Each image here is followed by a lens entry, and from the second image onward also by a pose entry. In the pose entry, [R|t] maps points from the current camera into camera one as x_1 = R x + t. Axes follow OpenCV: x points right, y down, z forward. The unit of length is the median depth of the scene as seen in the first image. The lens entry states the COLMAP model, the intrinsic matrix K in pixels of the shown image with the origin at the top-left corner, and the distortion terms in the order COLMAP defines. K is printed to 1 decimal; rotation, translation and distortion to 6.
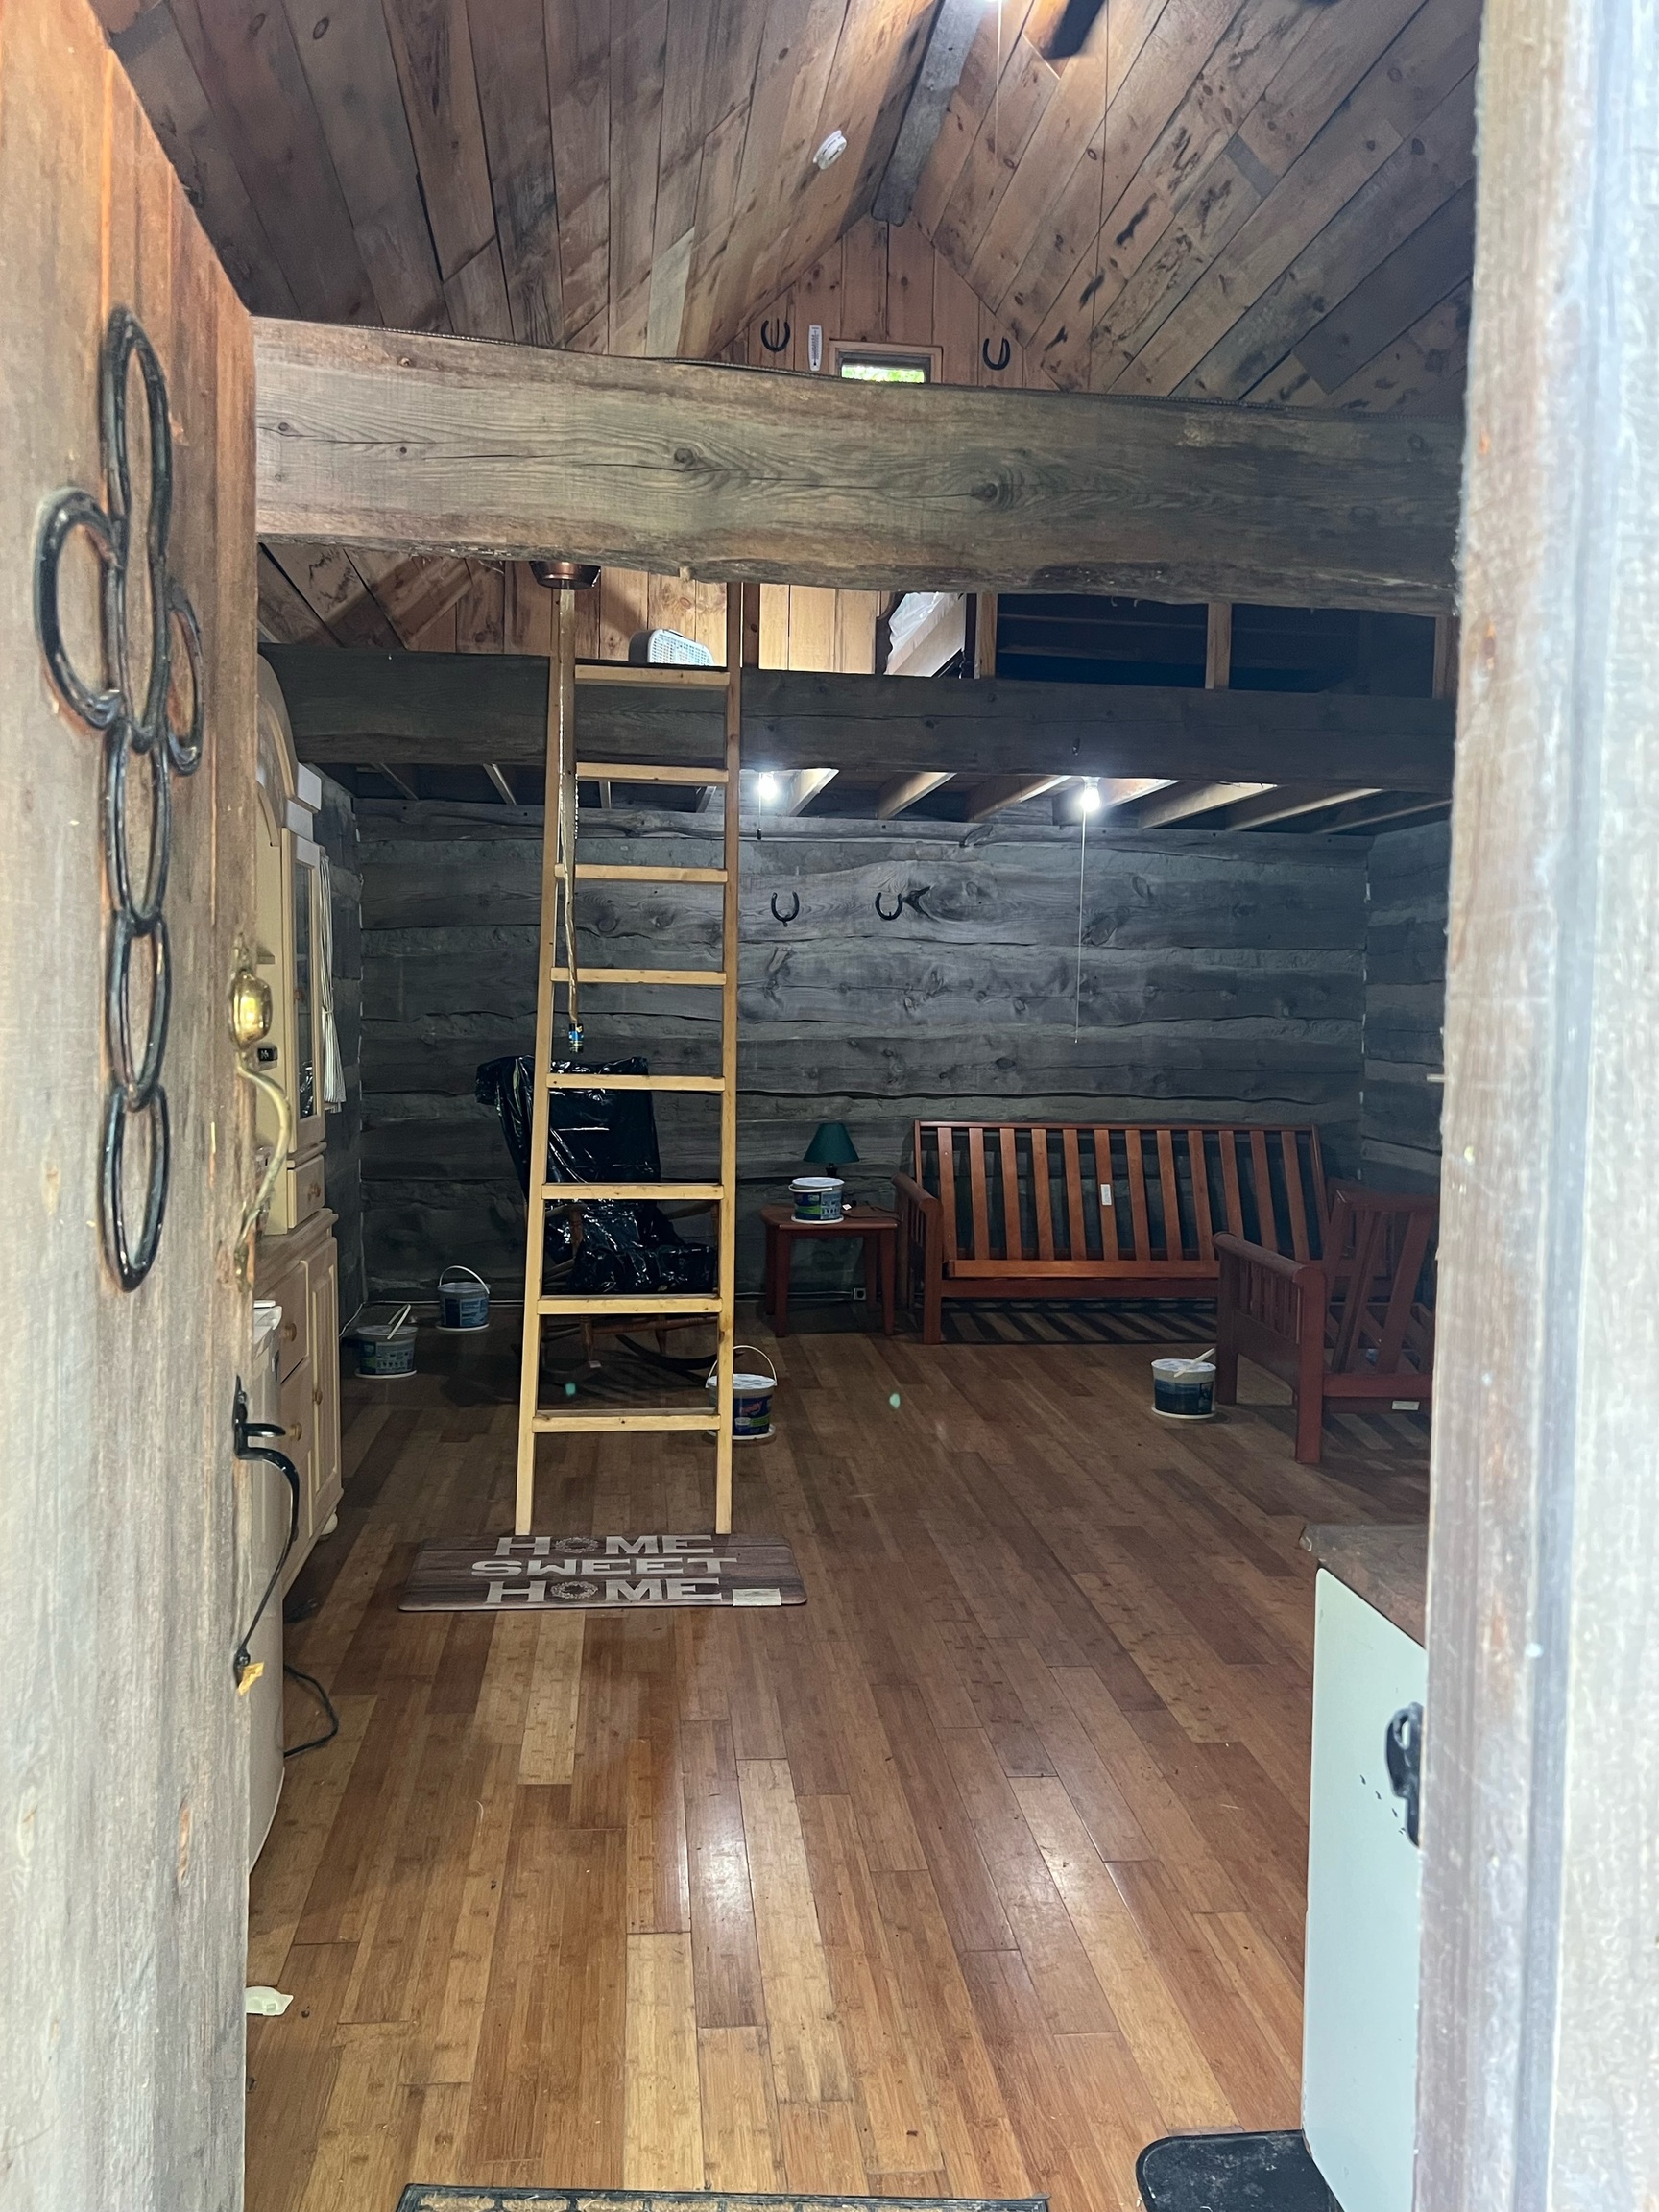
lens RADIAL K [[1784.7, 0, 837.9], [0, 1784.7, 1117.1], [0, 0, 1]] dist [0.065121, -0.060224]
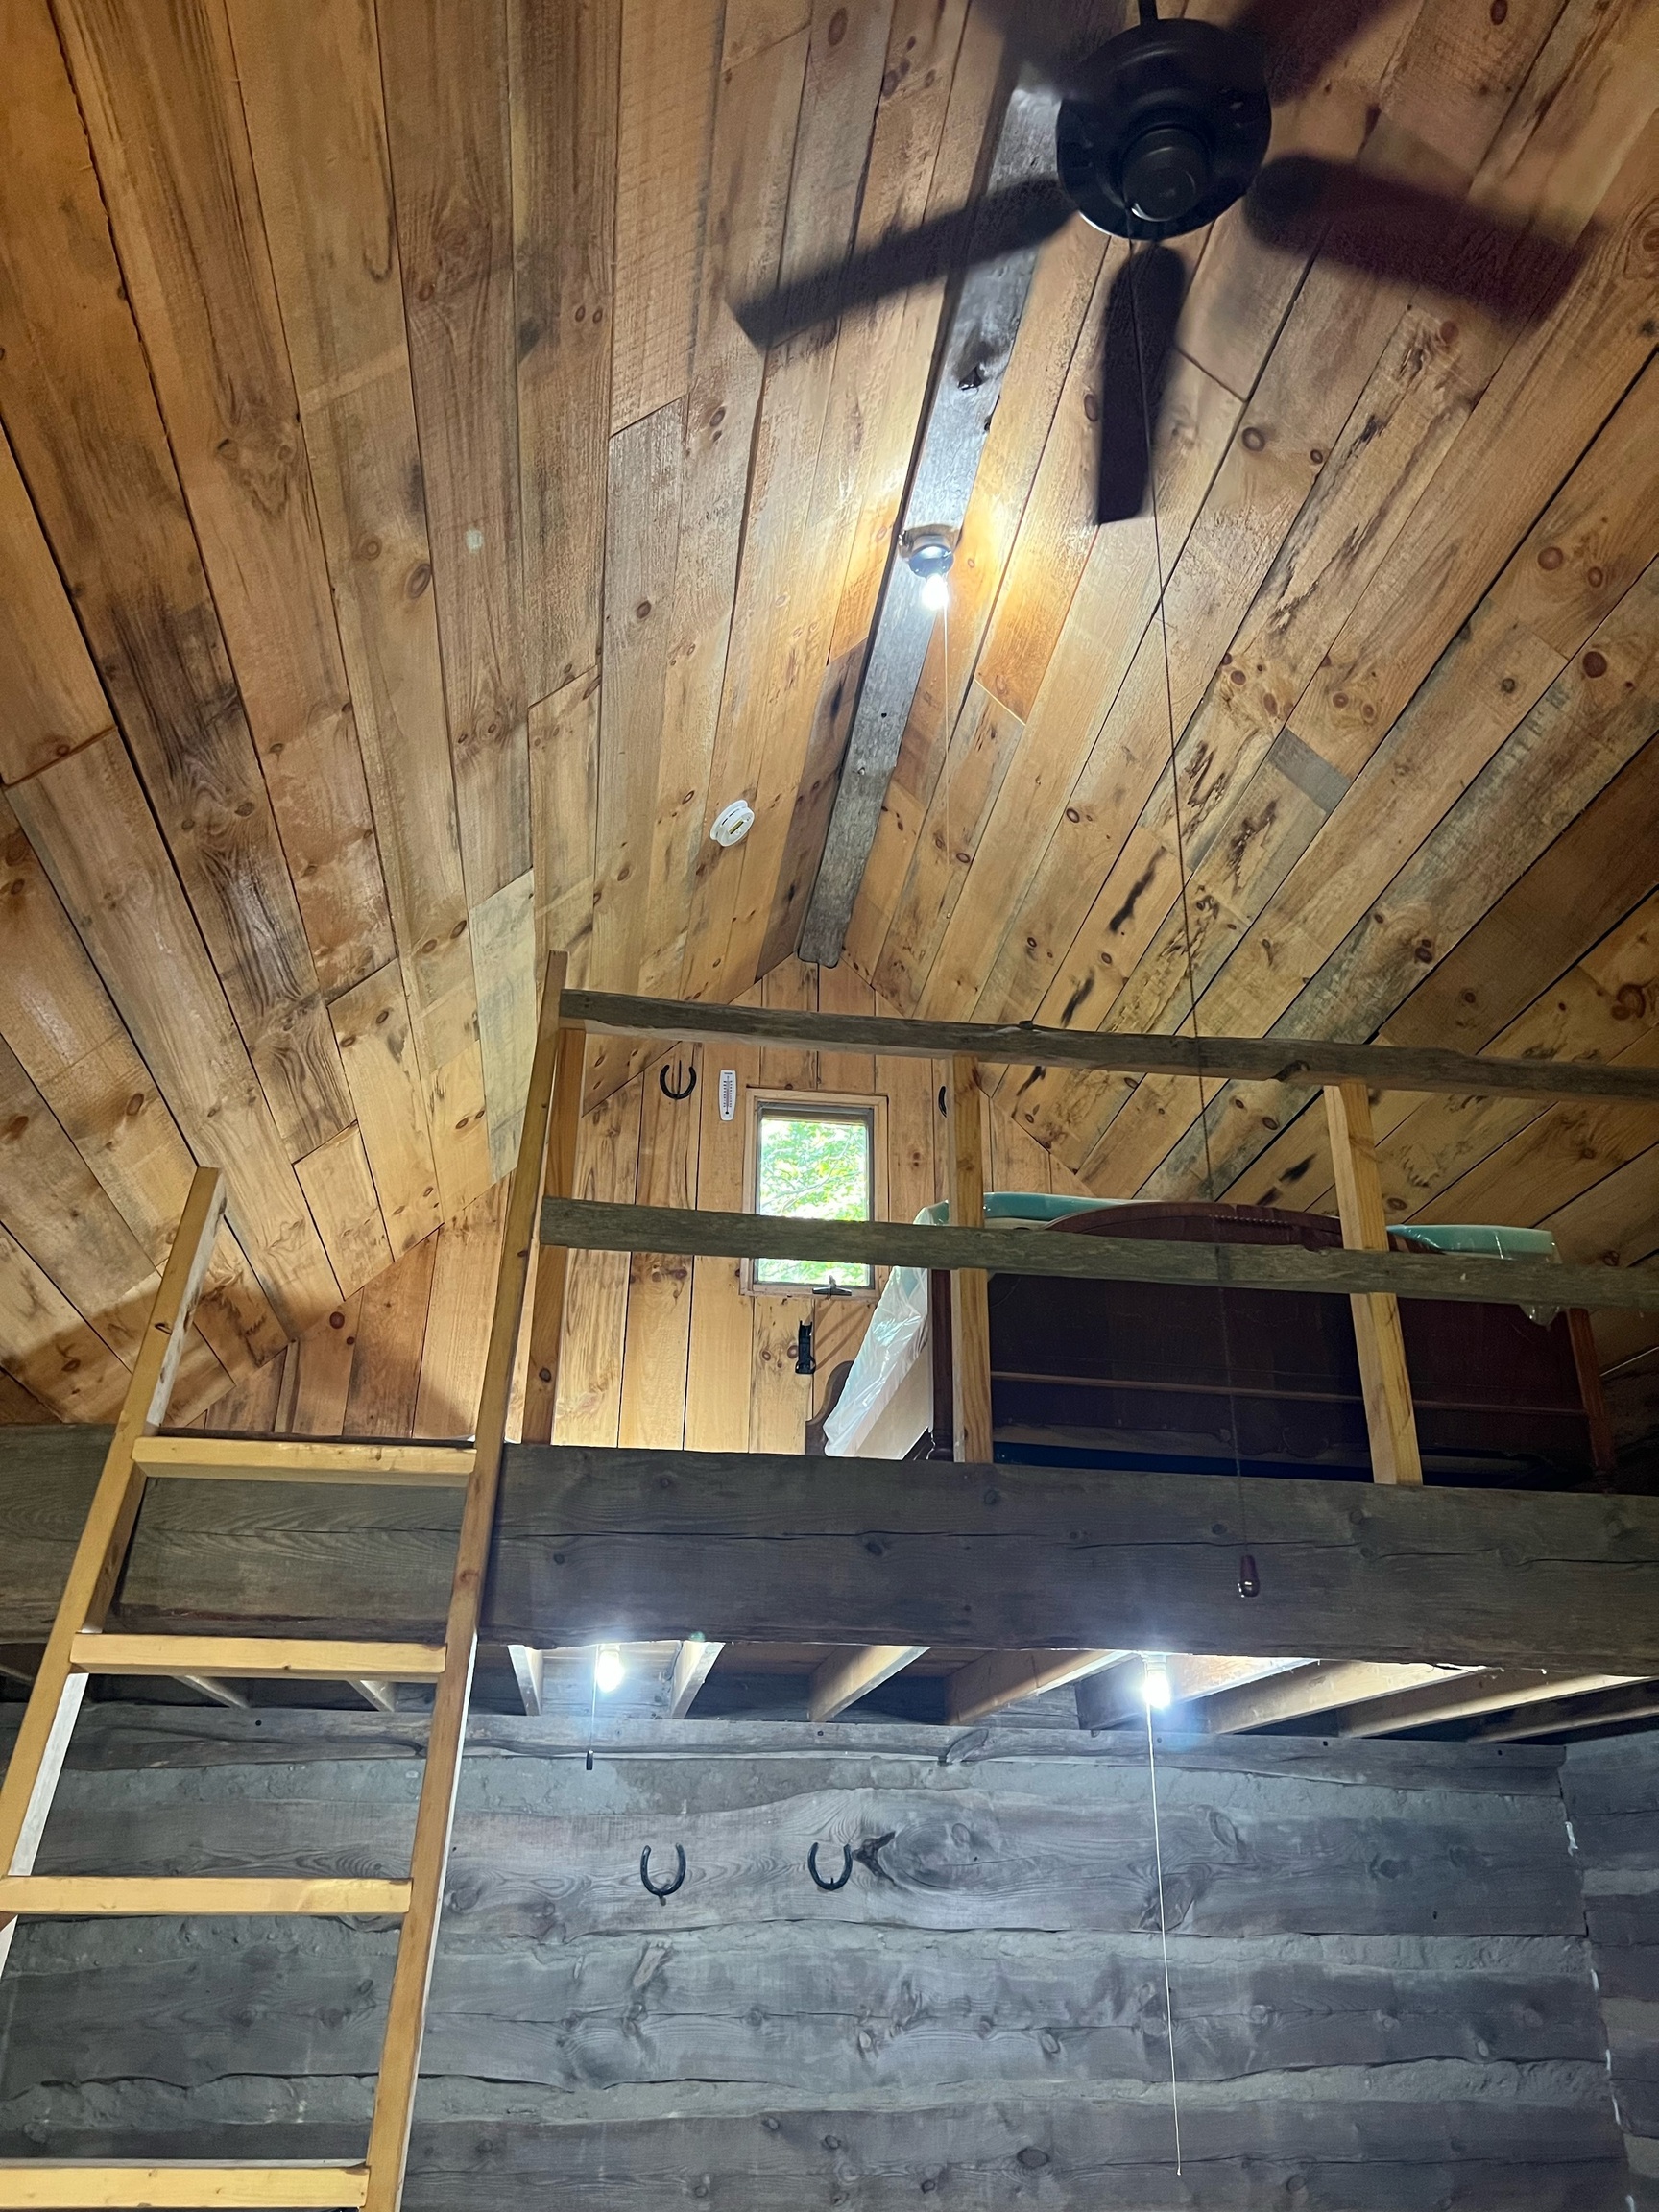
lens RADIAL K [[1674.4, 0, 821.4], [0, 1674.4, 1114.6], [0, 0, 1]] dist [0.040360, -0.045500]
pose [[0.999951, -0.006496, 0.007525, 0.027439], [0.009298, 0.879000, -0.476732, -0.082064], [-0.003517, 0.476778, 0.879016, 0.425605]]
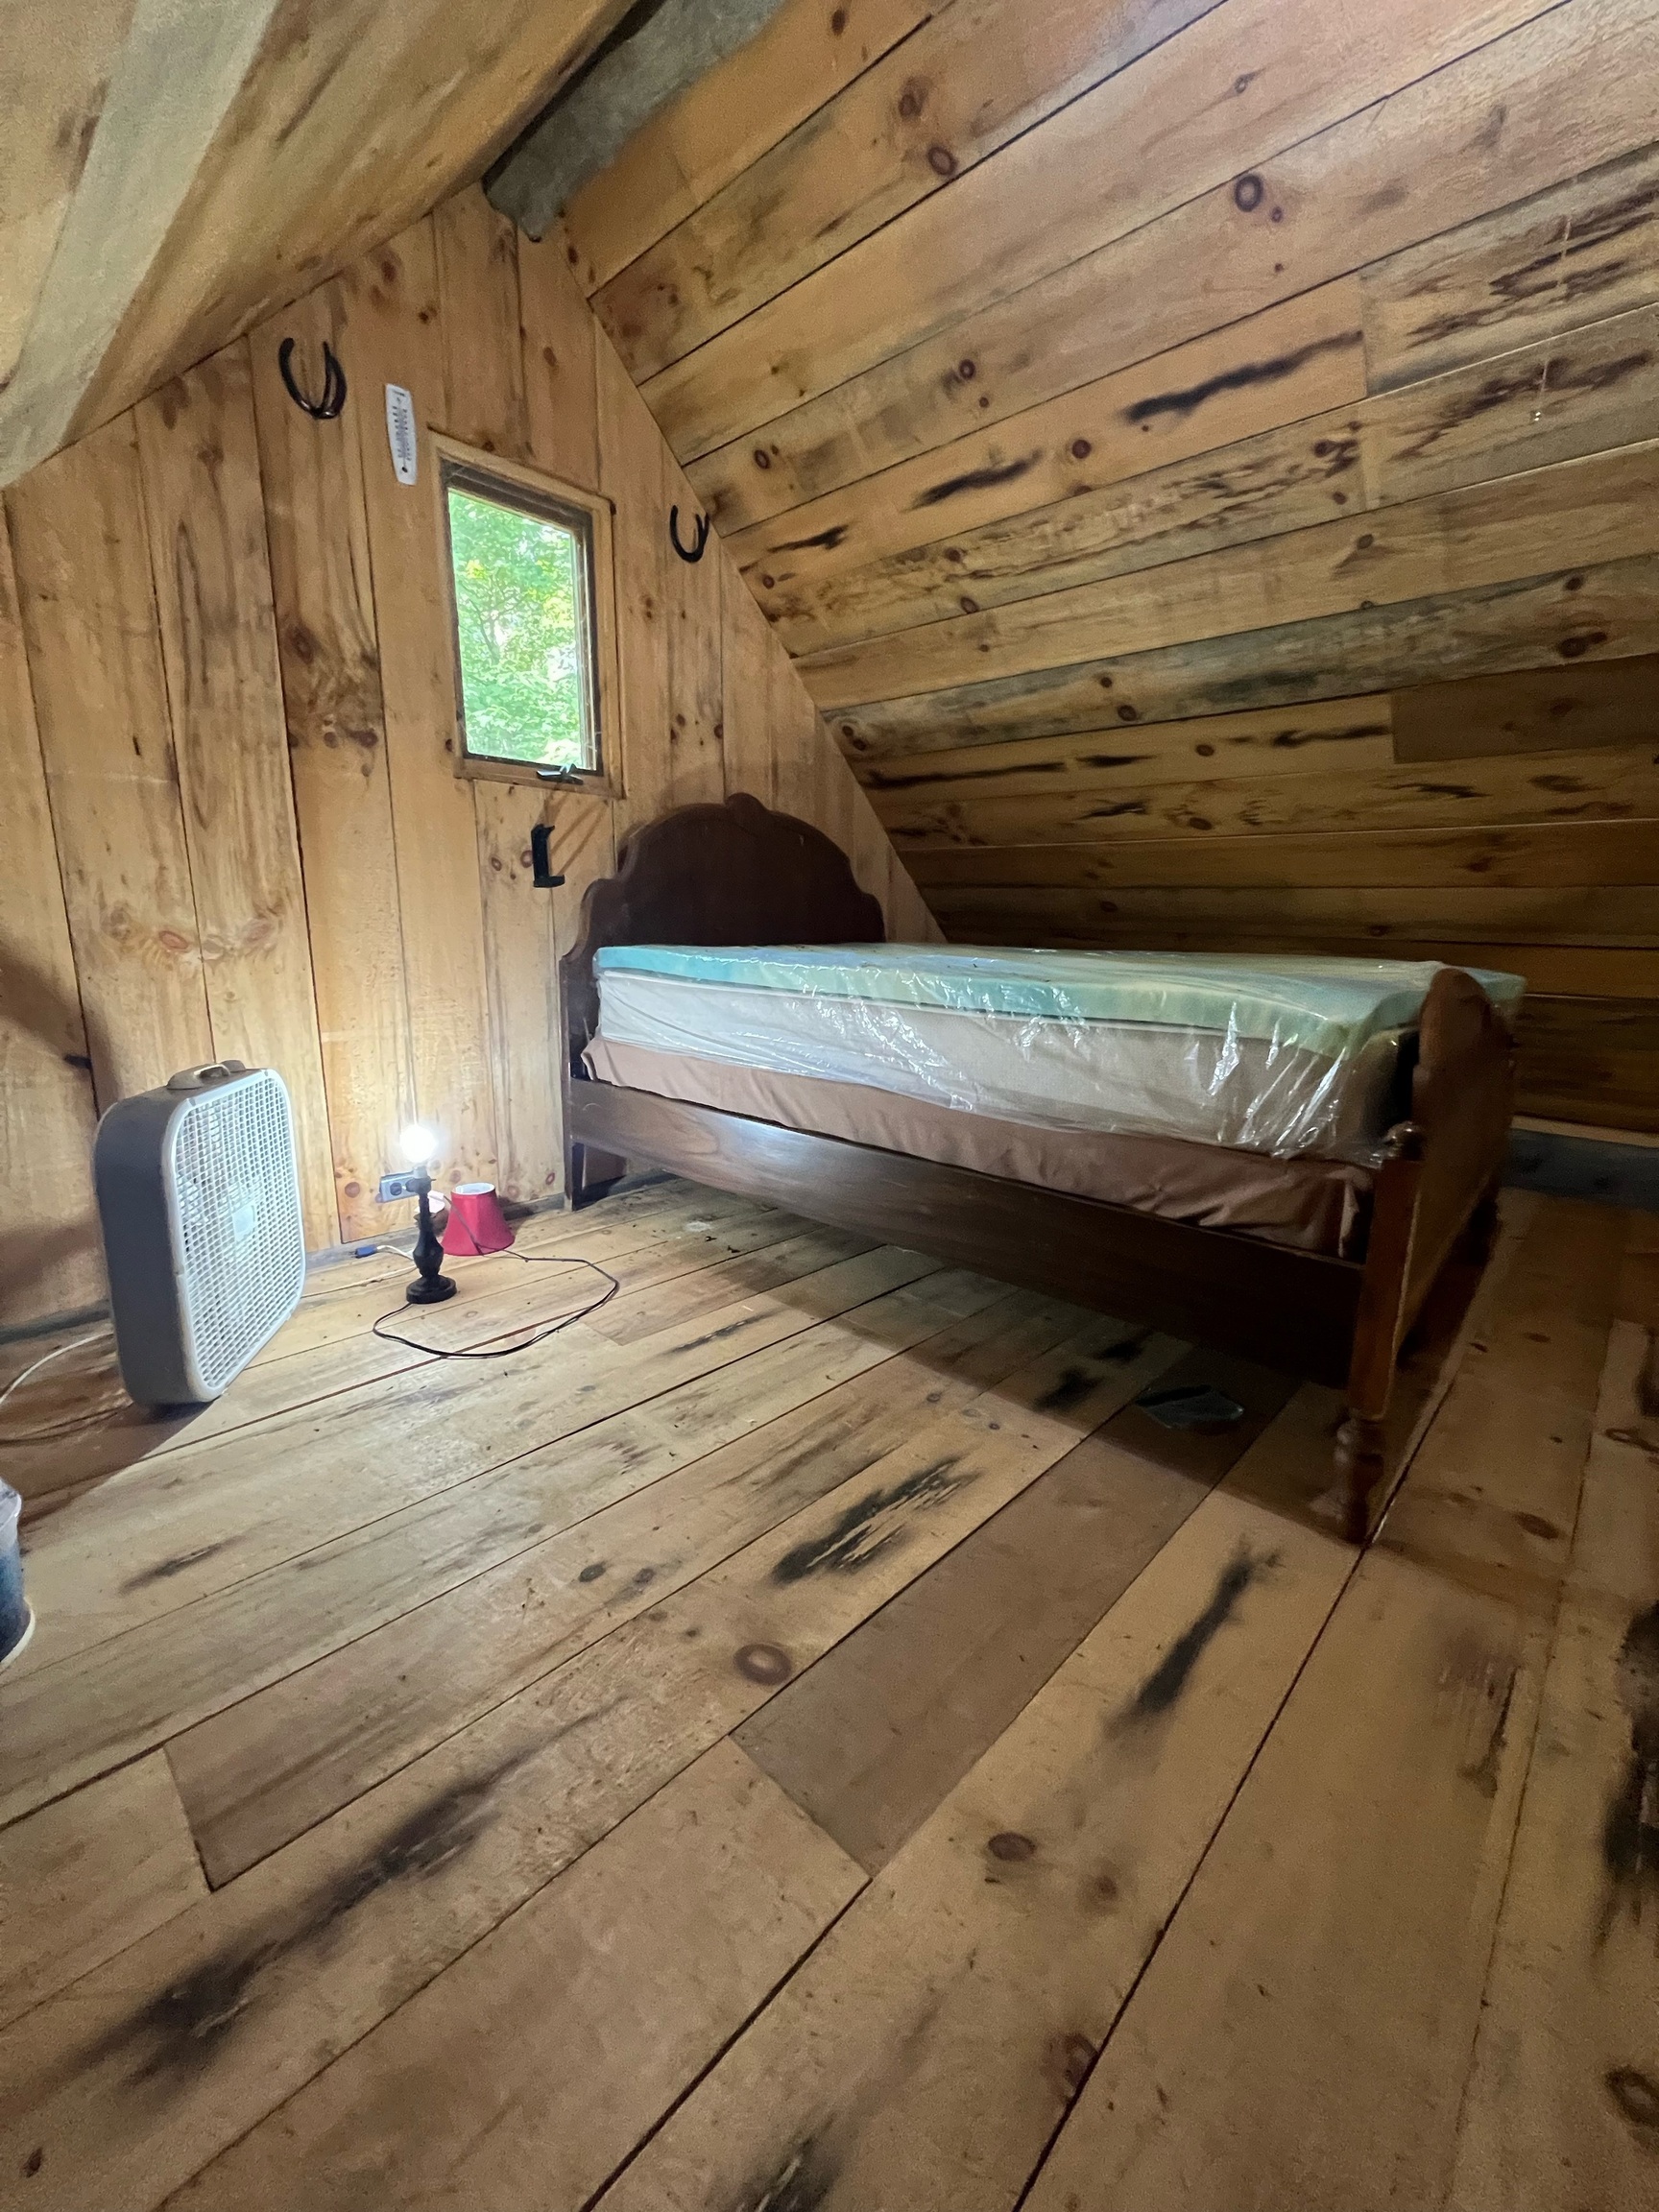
lens RADIAL K [[887.5, 0, 826.7], [0, 887.5, 1106.5], [0, 0, 1]] dist [-0.000208, 0.000171]
pose [[0.769547, -0.145452, 0.621805, -0.123914], [0.042119, 0.983155, 0.177852, -0.330480], [-0.637200, -0.110676, 0.762710, 0.840288]]
